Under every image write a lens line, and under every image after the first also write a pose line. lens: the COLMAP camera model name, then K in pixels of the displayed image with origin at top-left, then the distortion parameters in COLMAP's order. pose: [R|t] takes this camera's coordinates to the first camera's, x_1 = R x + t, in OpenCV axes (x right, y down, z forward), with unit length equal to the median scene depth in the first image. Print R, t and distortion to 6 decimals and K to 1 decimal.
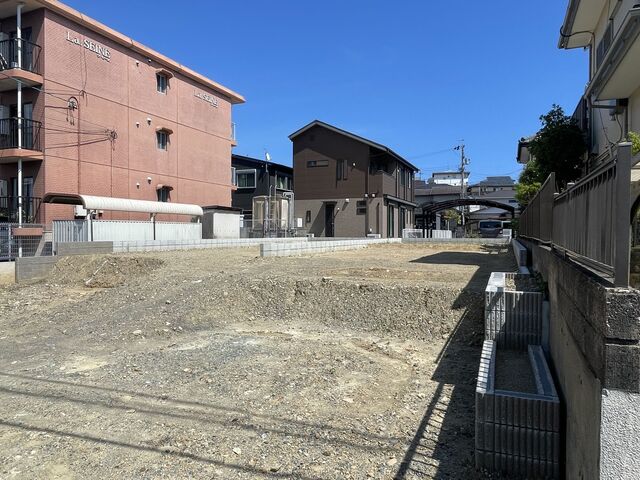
lens RADIAL K [[456.6, 0, 320.2], [0, 456.6, 239.7], [0, 0, 1]] dist [0.004120, 0.004458]
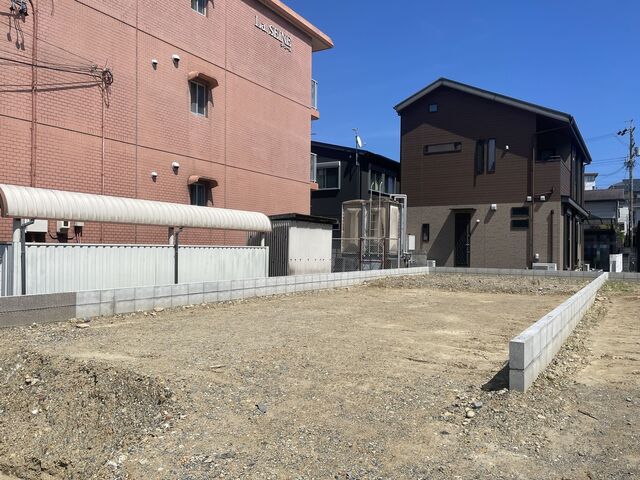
lens RADIAL K [[526.1, 0, 309.9], [0, 526.1, 250.7], [0, 0, 1]] dist [0.079288, -0.087879]
pose [[0.989328, 0.008967, -0.145430, -0.095277], [-0.010927, 0.999860, -0.012681, -0.018548], [0.145296, 0.014134, 0.989287, 0.313013]]
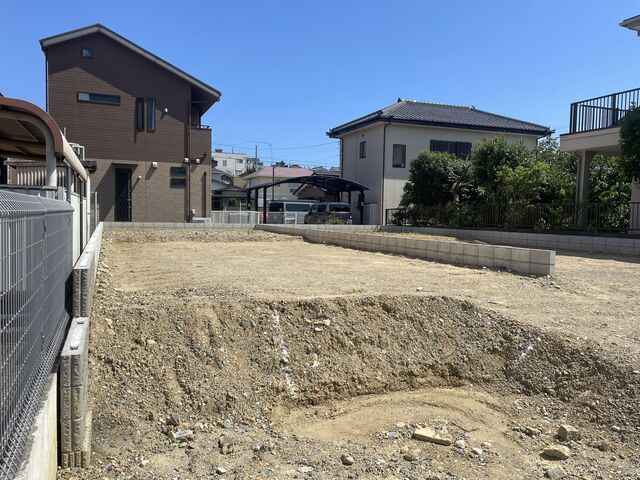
lens RADIAL K [[526.1, 0, 325.9], [0, 526.1, 241.5], [0, 0, 1]] dist [0.079288, -0.087879]
pose [[0.709313, -0.023146, 0.704513, -0.358106], [-0.009287, 0.999067, 0.042174, -0.012821], [-0.704832, -0.036458, 0.708437, 0.345321]]
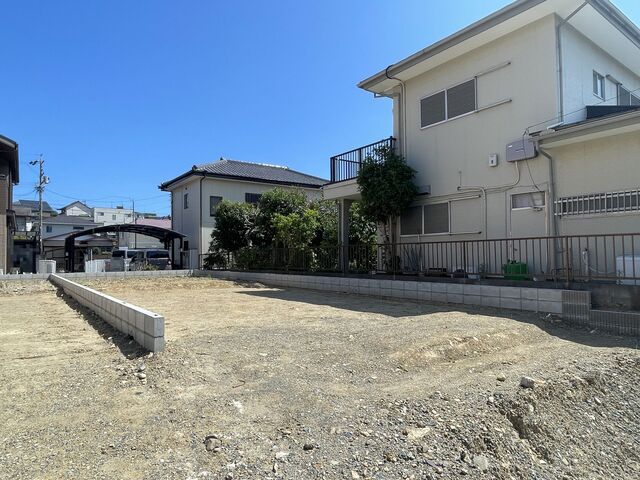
lens RADIAL K [[412.6, 0, 319.7], [0, 412.6, 241.1], [0, 0, 1]] dist [0.008545, -0.002252]
pose [[0.521438, 0.026919, 0.852864, -0.165832], [0.022544, 0.998719, -0.045307, -0.016973], [-0.852991, 0.042852, 0.520163, 0.326098]]
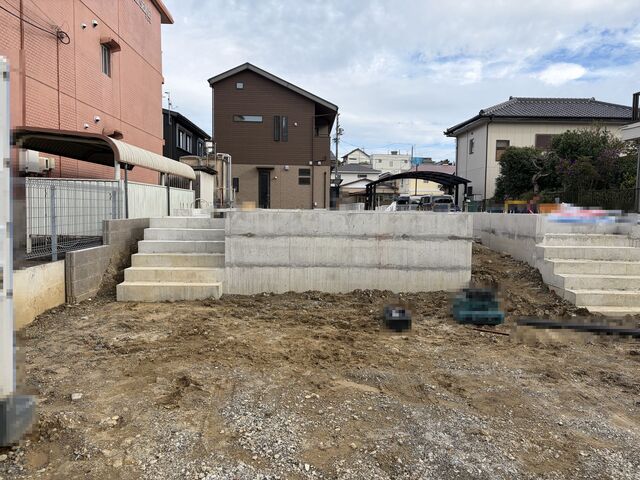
lens RADIAL K [[487.7, 0, 324.9], [0, 487.7, 241.2], [0, 0, 1]] dist [0.031048, -0.007639]
pose [[0.906853, -0.017549, 0.421082, -0.301345], [-0.006460, 0.998436, 0.055525, -0.001806], [-0.421398, -0.053073, 0.905321, 0.190288]]
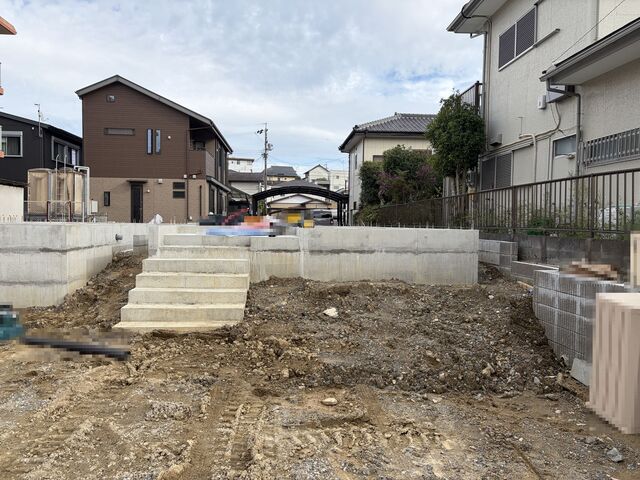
lens RADIAL K [[487.7, 0, 318.6], [0, 487.7, 242.9], [0, 0, 1]] dist [0.031048, -0.007639]
pose [[0.892416, -0.005995, 0.451174, -0.099652], [-0.006660, 0.999628, 0.026457, 0.000015], [-0.451164, -0.026616, 0.892044, 0.104807]]
